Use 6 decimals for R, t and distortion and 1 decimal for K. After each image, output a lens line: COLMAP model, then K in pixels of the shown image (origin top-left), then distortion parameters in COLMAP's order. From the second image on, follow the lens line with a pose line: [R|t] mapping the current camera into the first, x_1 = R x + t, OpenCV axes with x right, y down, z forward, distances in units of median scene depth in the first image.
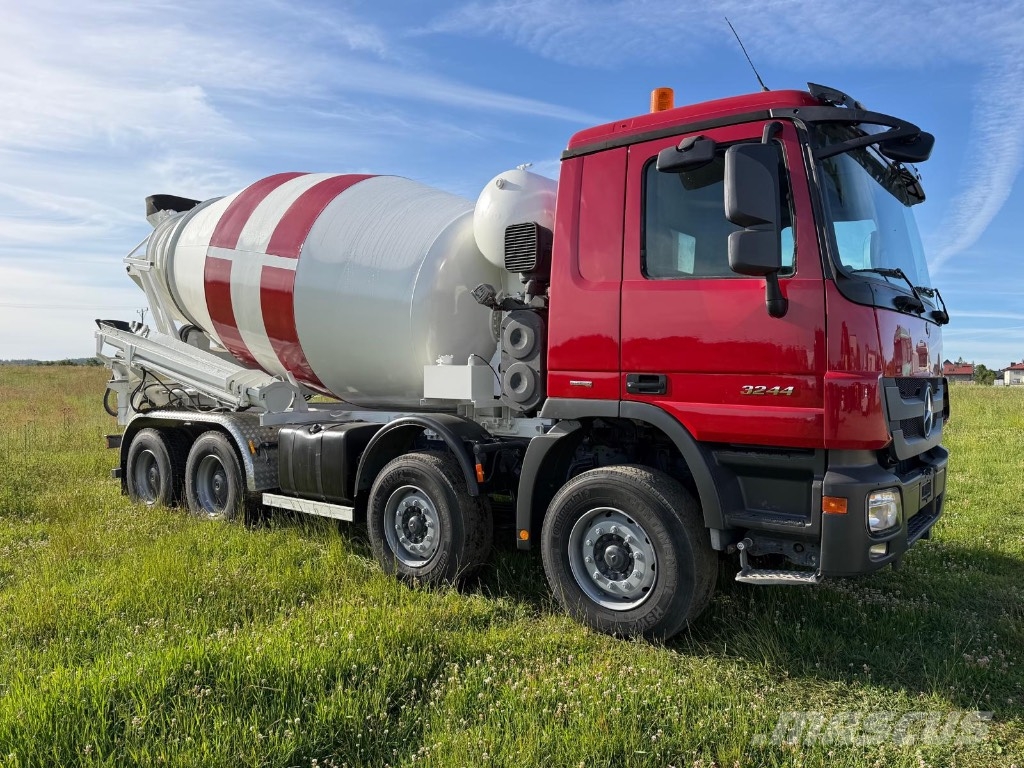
lens RADIAL K [[766.7, 0, 513.9], [0, 766.7, 407.1], [0, 0, 1]] dist [0.051637, -0.058656]
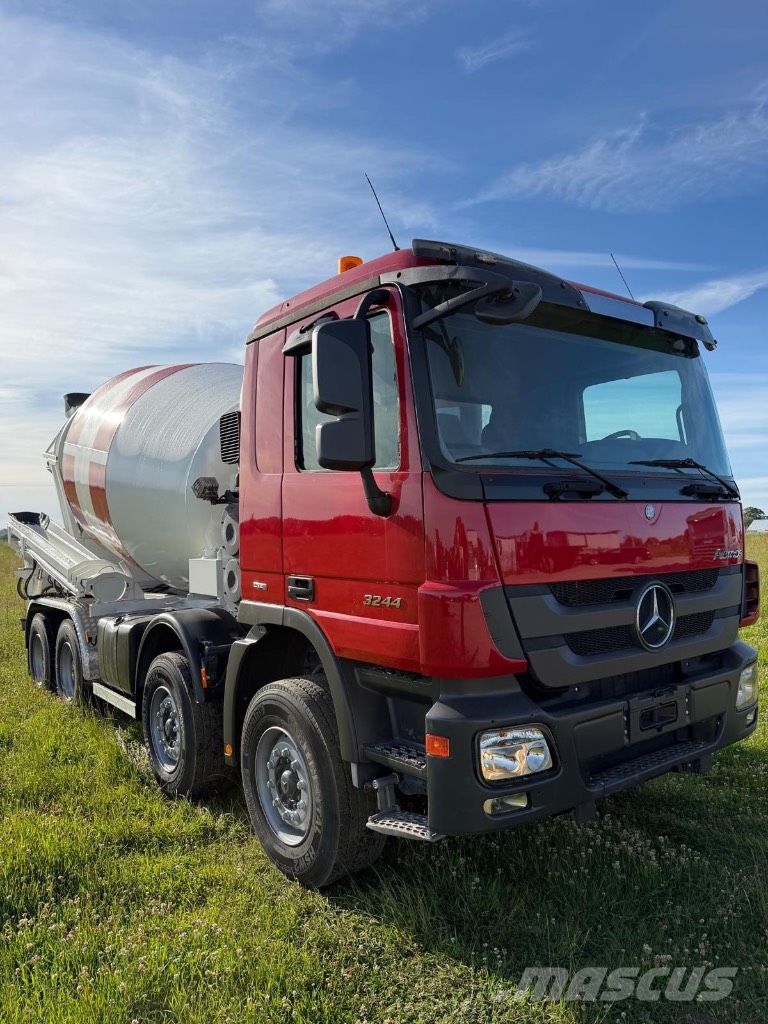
lens RADIAL K [[752.2, 0, 388.0], [0, 752.2, 511.0], [0, 0, 1]] dist [0.053841, -0.087336]
pose [[0.969498, -0.041091, -0.241630, 0.345021], [0.025404, 0.997383, -0.067685, -0.041610], [0.243779, 0.059482, 0.968005, 0.120139]]
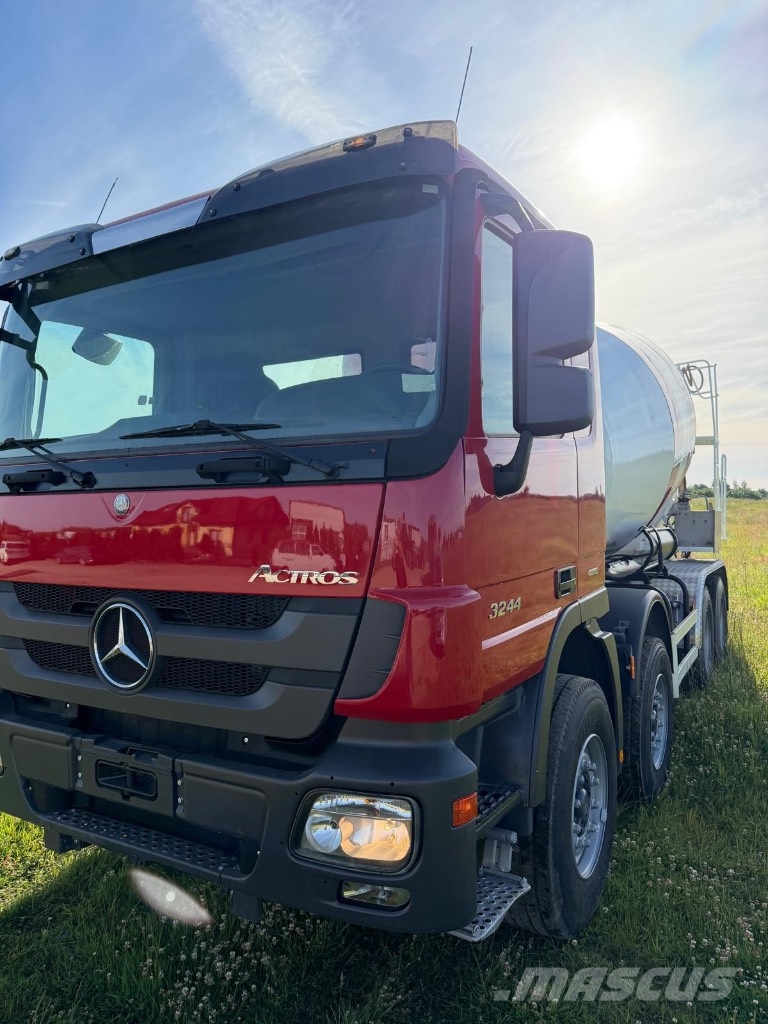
lens RADIAL K [[723.7, 0, 388.3], [0, 723.7, 512.8], [0, 0, 1]] dist [0.041149, -0.051424]
pose [[0.149014, -0.000864, -0.988835, 0.832246], [-0.021031, 0.999771, -0.004043, -0.071978], [0.988611, 0.021398, 0.148962, 0.826288]]
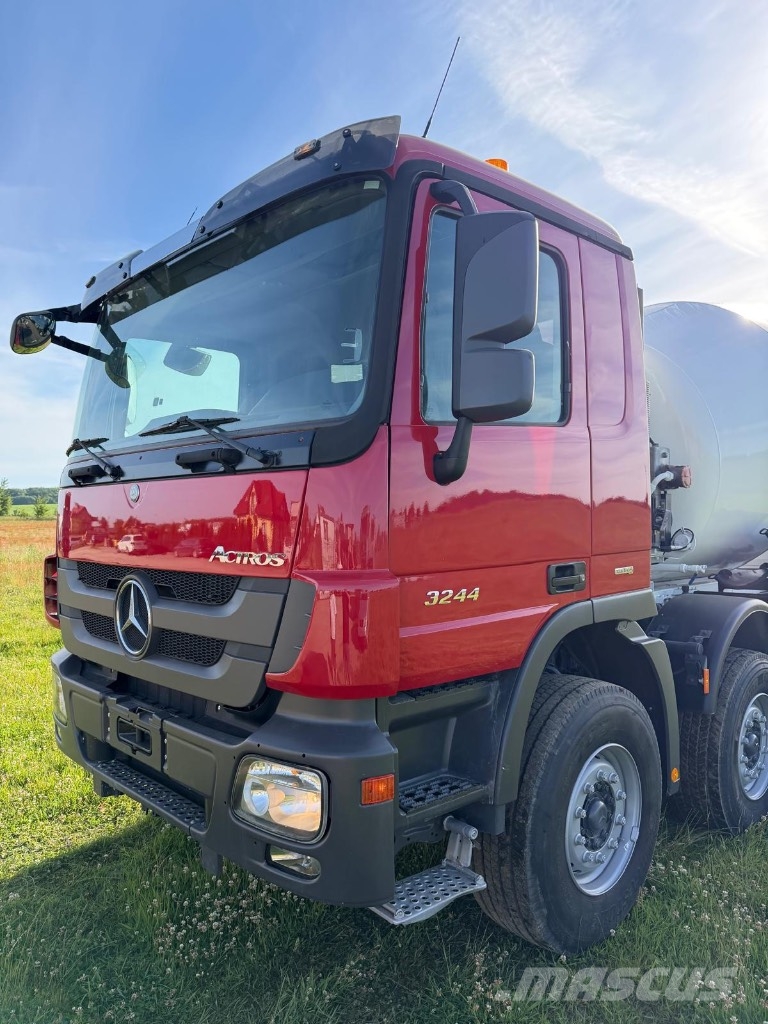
lens RADIAL K [[720.9, 0, 378.0], [0, 720.9, 513.4], [0, 0, 1]] dist [0.060309, -0.087131]
pose [[-0.143276, -0.009483, -0.989637, 0.843726], [-0.032257, 0.999468, -0.004907, -0.065004], [0.989157, 0.031220, -0.143506, 0.962758]]
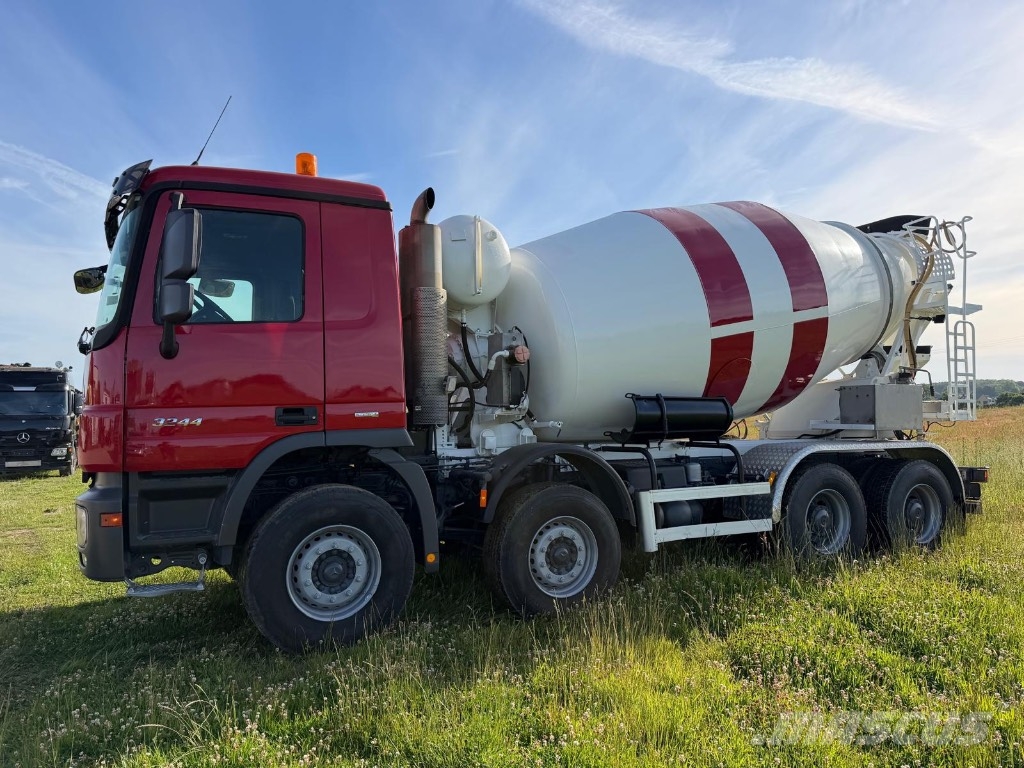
lens RADIAL K [[713.2, 0, 511.9], [0, 713.2, 390.0], [0, 0, 1]] dist [0.069999, -0.085461]
pose [[-0.421107, -0.032957, -0.906412, 0.942116], [-0.019615, 0.999437, -0.027226, -0.041484], [0.906799, 0.006314, -0.421516, 1.523816]]
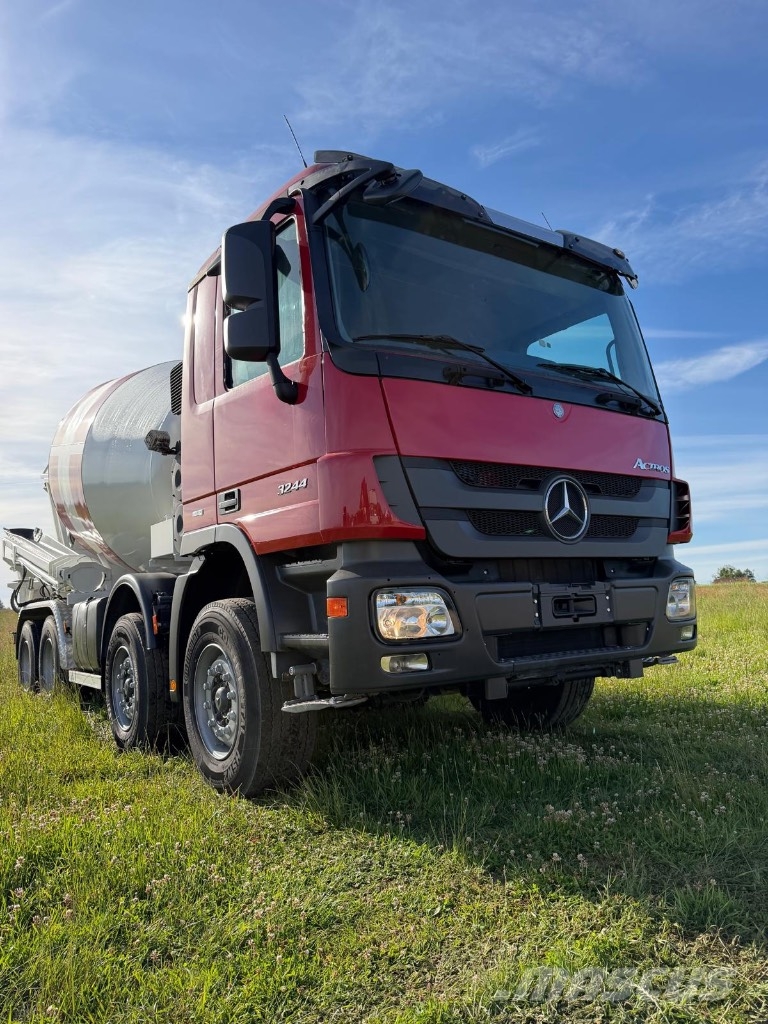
lens RADIAL K [[752.2, 0, 388.0], [0, 752.2, 511.0], [0, 0, 1]] dist [0.053841, -0.087336]
pose [[0.959203, -0.089883, -0.268050, 0.424004], [0.046781, 0.985506, -0.163060, 0.097156], [0.278821, 0.143868, 0.949506, 0.136079]]
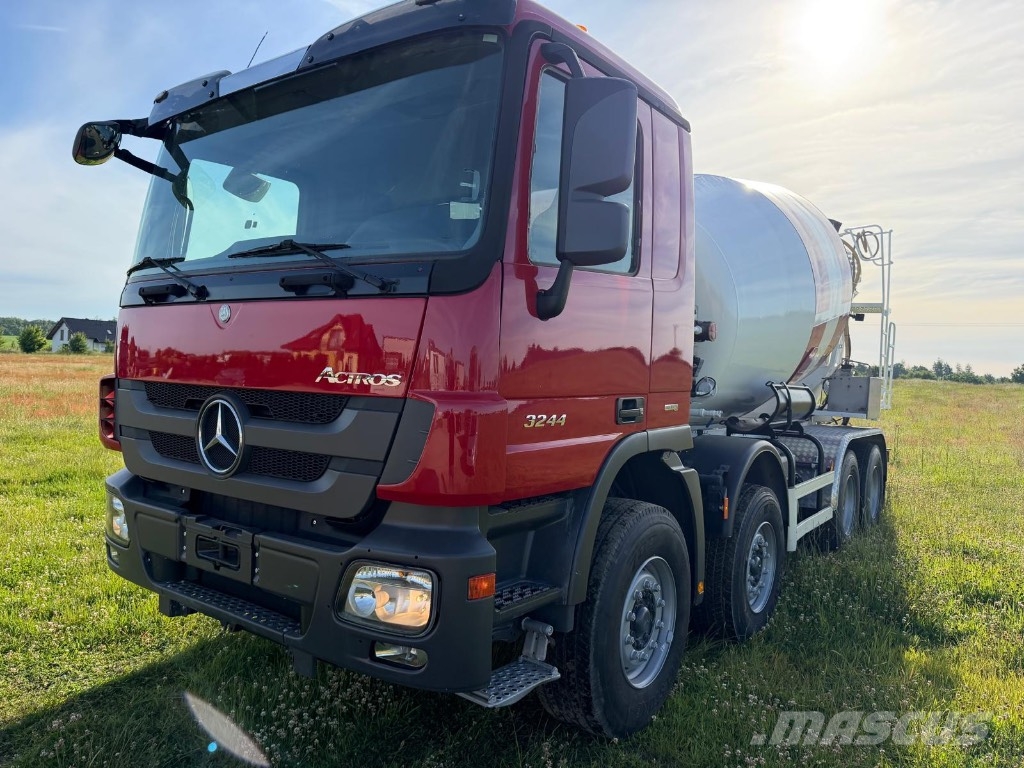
lens RADIAL K [[721.7, 0, 515.5], [0, 721.7, 386.1], [0, 0, 1]] dist [0.058939, -0.087618]
pose [[0.046776, 0.016675, -0.998766, 0.885768], [-0.073767, 0.997188, 0.013194, -0.048407], [0.996178, 0.073059, 0.047875, 0.908067]]
